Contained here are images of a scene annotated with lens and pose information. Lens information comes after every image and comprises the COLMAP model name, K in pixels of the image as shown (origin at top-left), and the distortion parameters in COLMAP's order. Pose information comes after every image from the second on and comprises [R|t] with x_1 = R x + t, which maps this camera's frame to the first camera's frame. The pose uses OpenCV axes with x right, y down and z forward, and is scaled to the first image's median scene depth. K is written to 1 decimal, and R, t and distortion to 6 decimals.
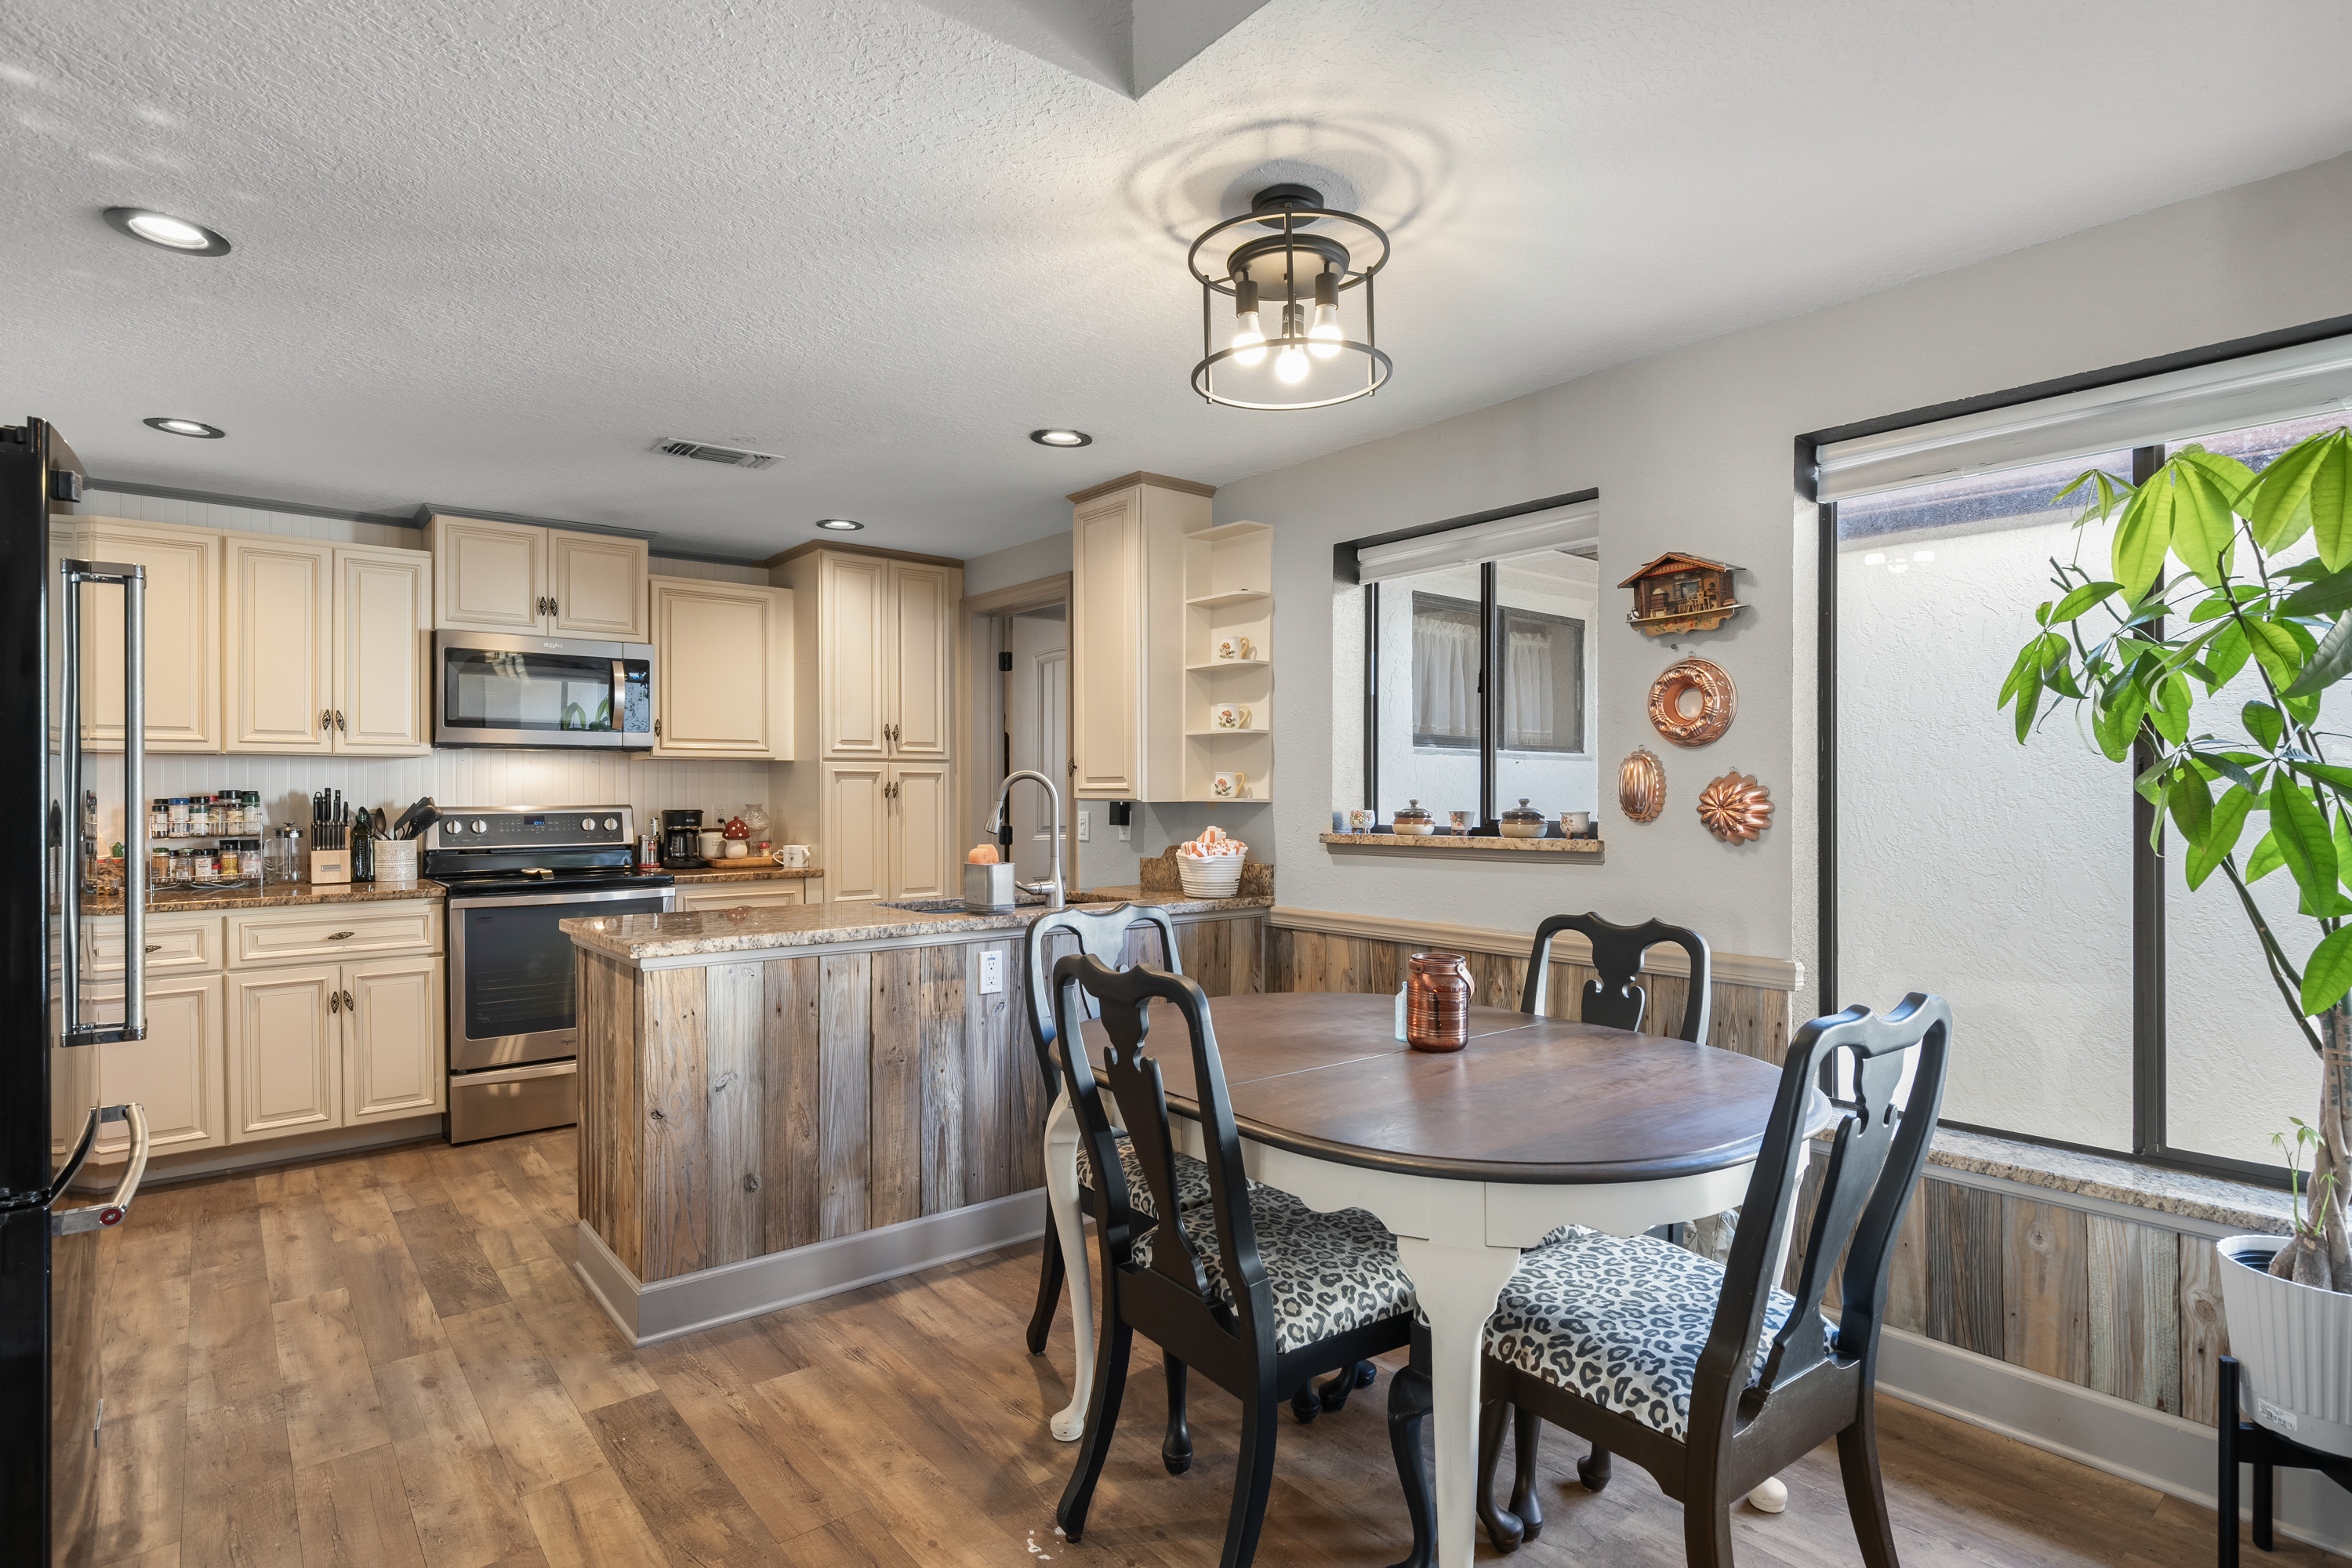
lens RADIAL K [[1189.5, 0, 1193.3], [0, 1189.5, 789.8], [0, 0, 1]] dist [-0.021756, 0.009374]
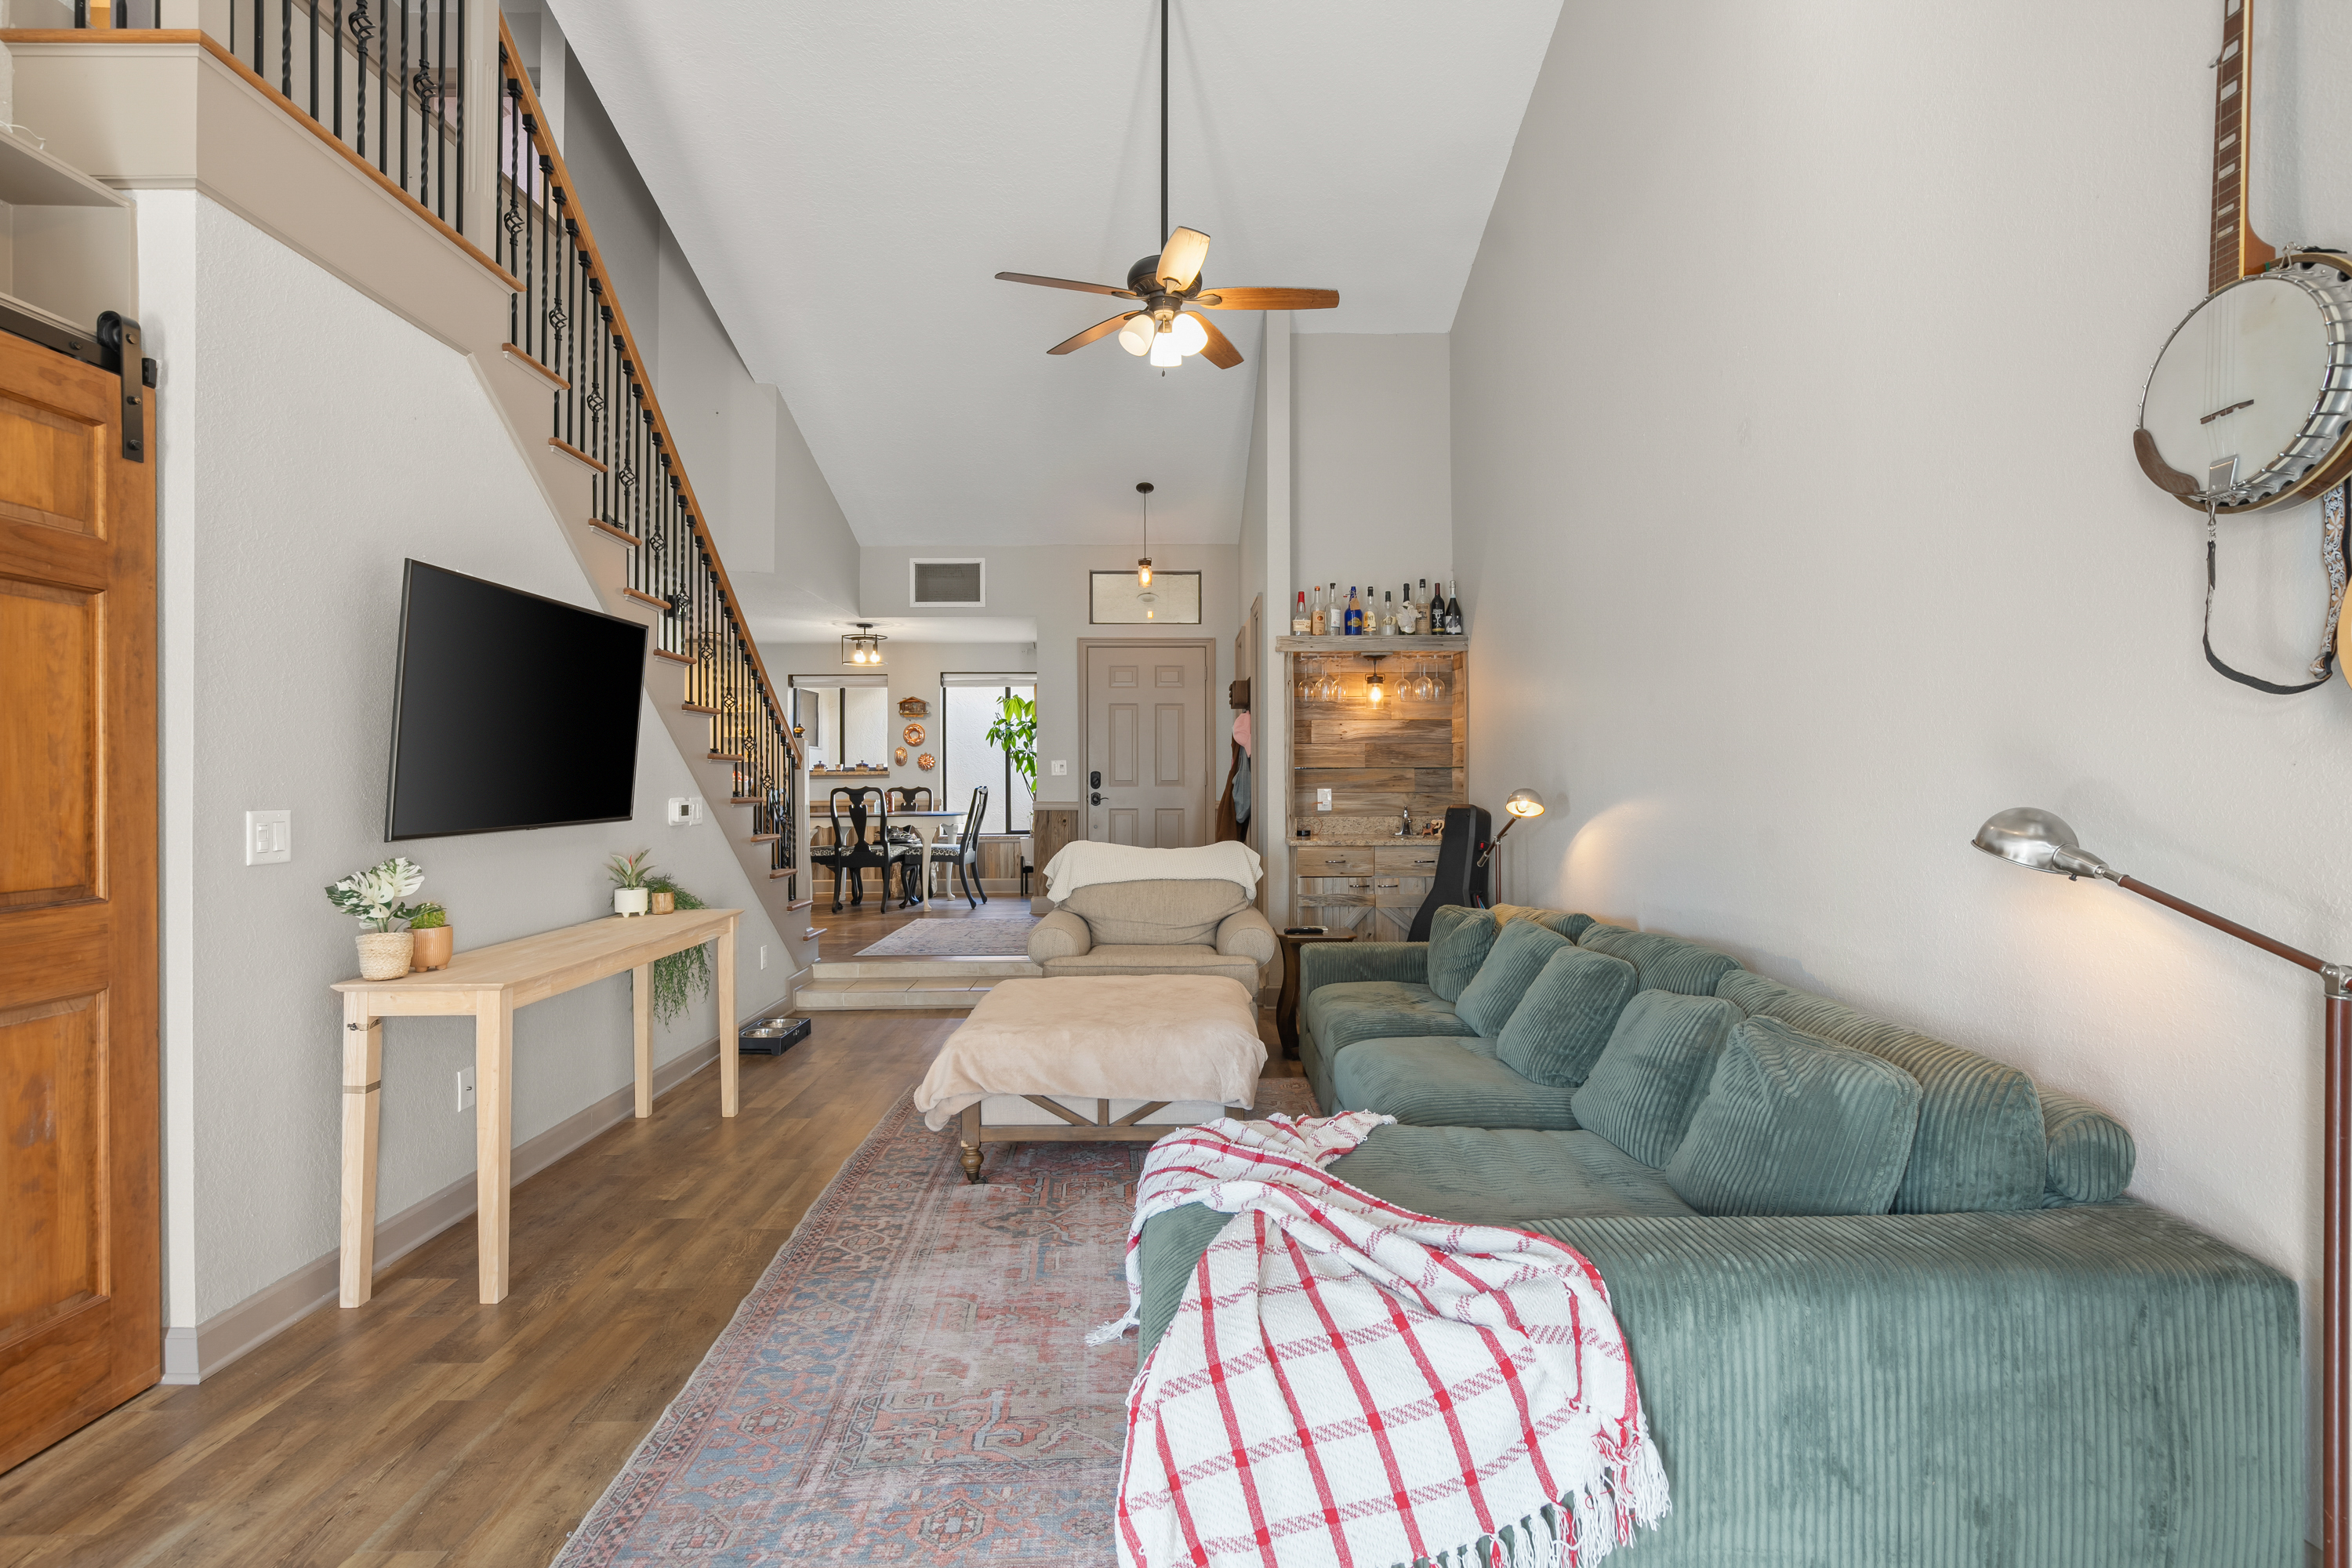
lens RADIAL K [[1086.8, 0, 1187.2], [0, 1086.8, 781.2], [0, 0, 1]] dist [-0.017564, 0.006085]
pose [[0.625645, 0.000038, 0.780108, -1.266056], [0.001003, 0.999999, -0.000854, 0.057160], [-0.780108, 0.001317, 0.625644, -1.357954]]
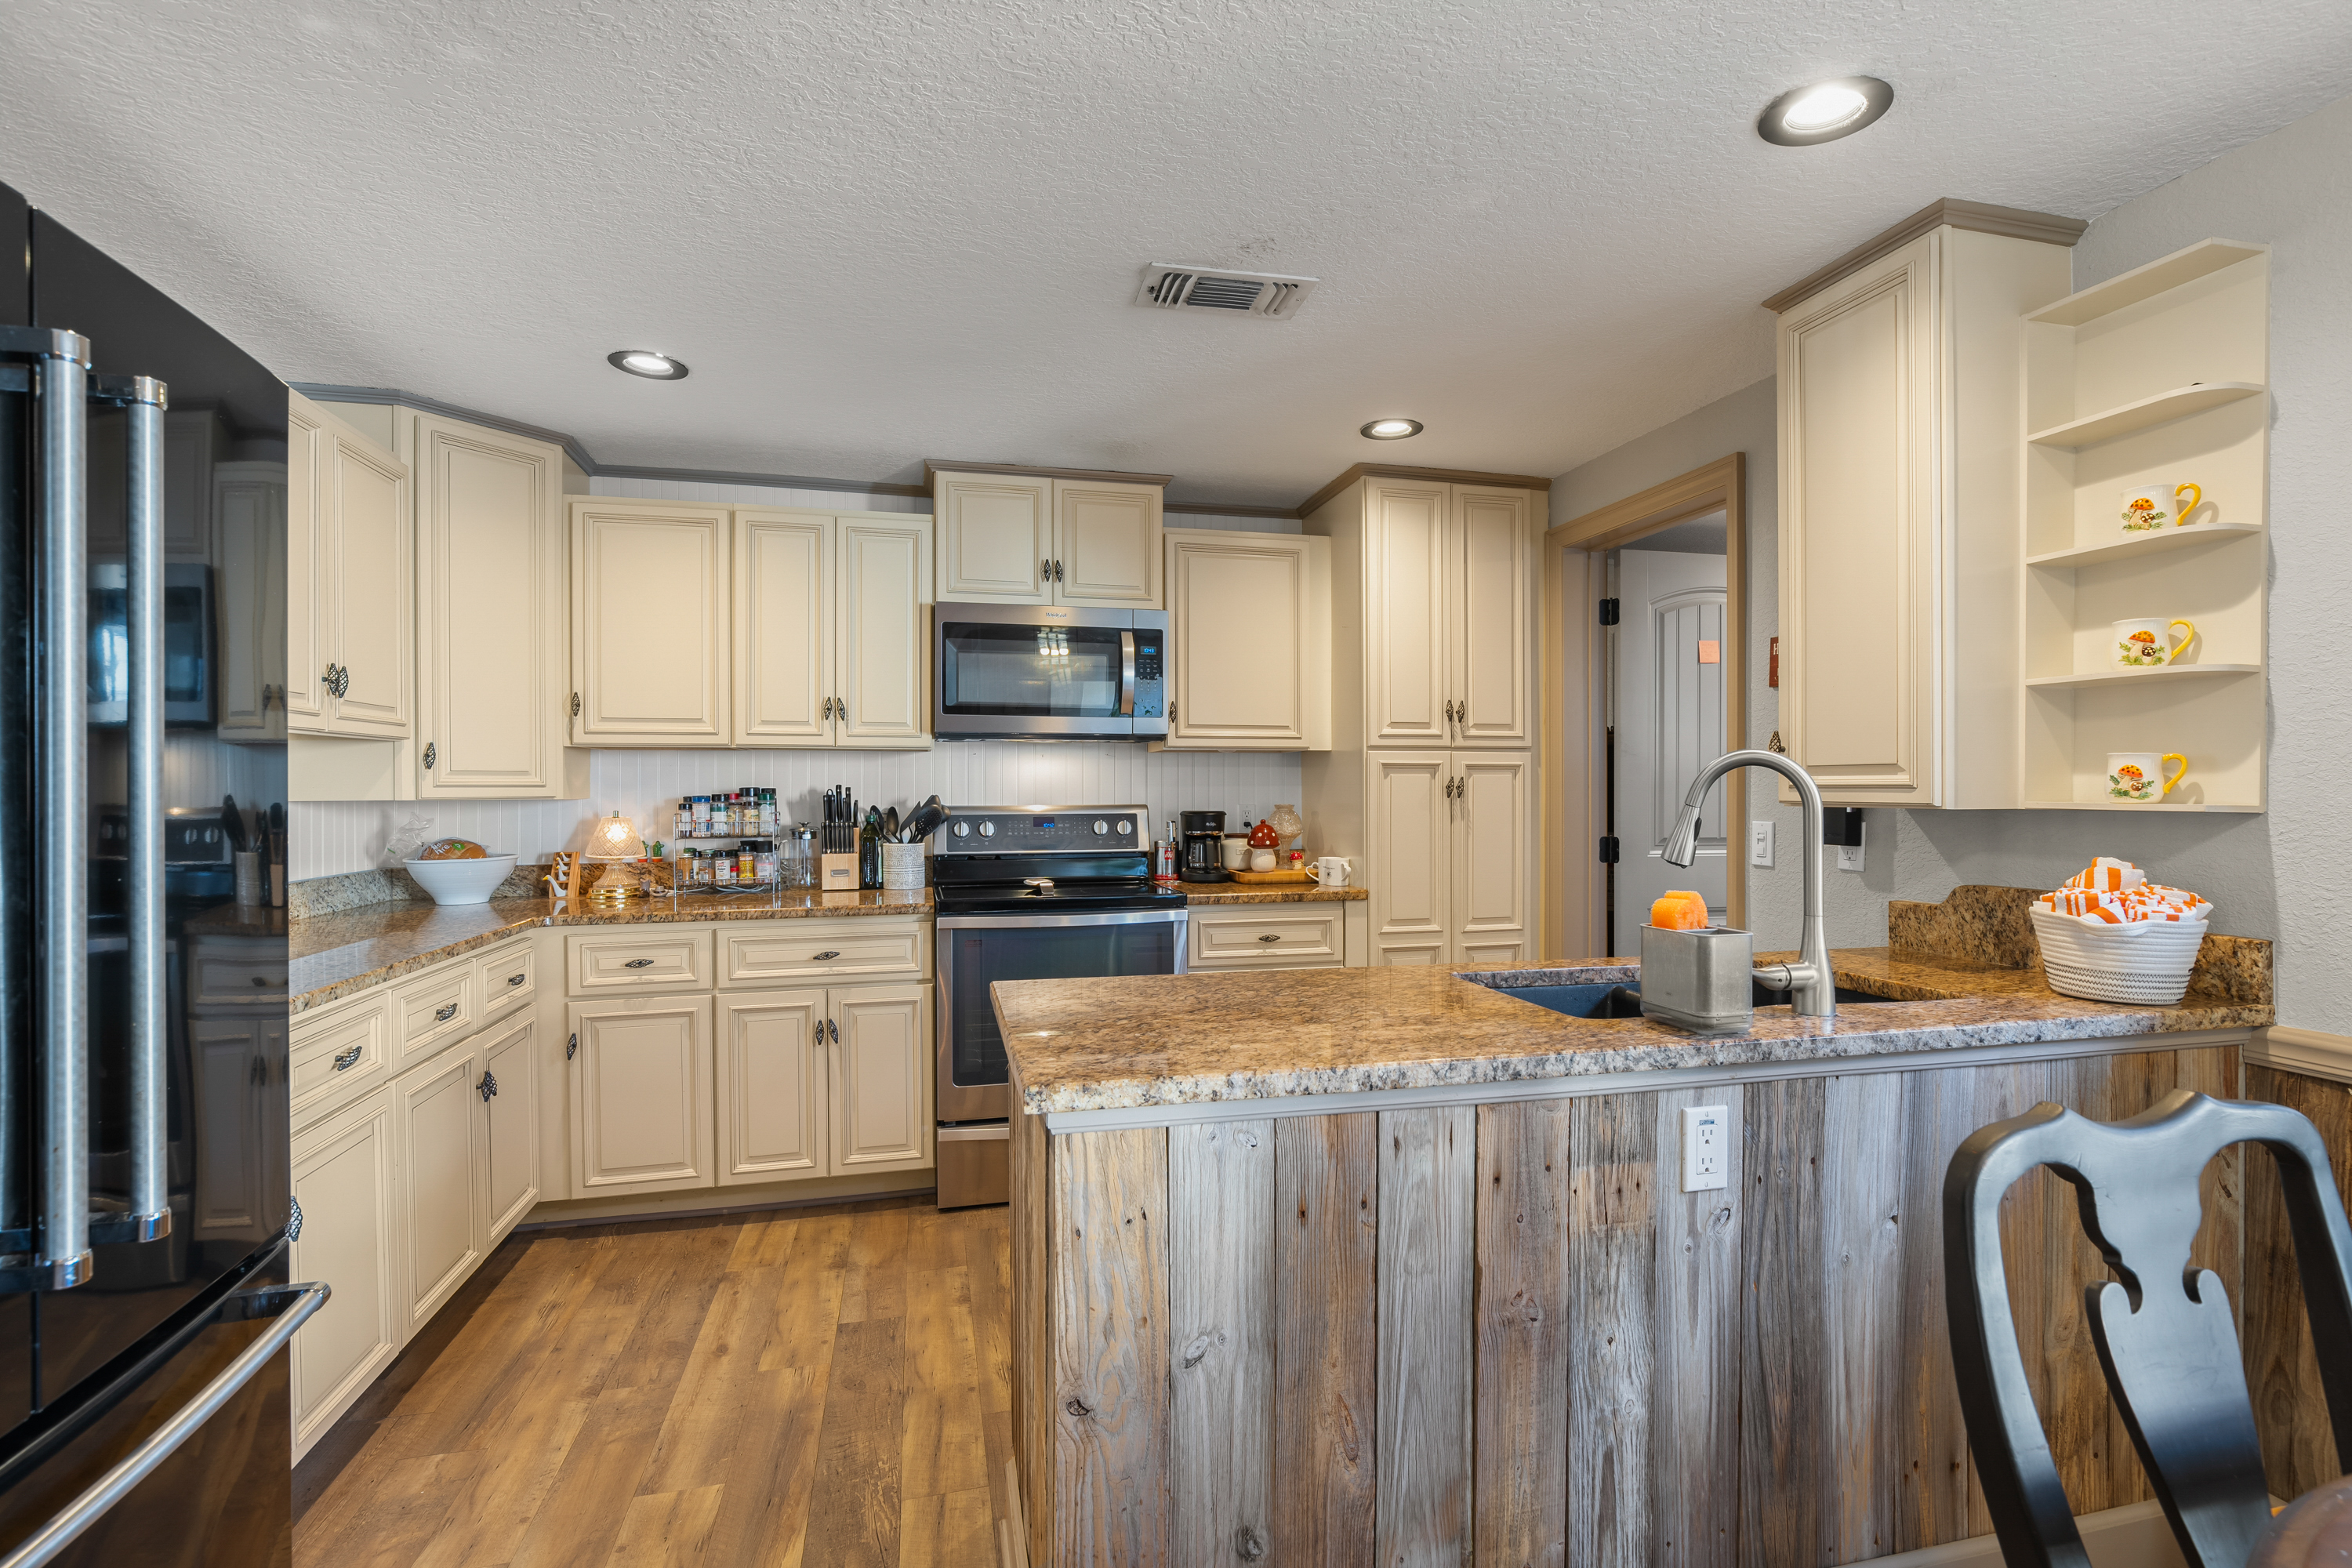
lens RADIAL K [[1084.4, 0, 1184.2], [0, 1084.4, 791.5], [0, 0, 1]] dist [-0.022272, 0.008605]
pose [[0.896341, 0.002049, -0.443361, -0.143301], [-0.000597, 0.999994, 0.003415, 0.000712], [0.443366, -0.002796, 0.896336, 0.424833]]
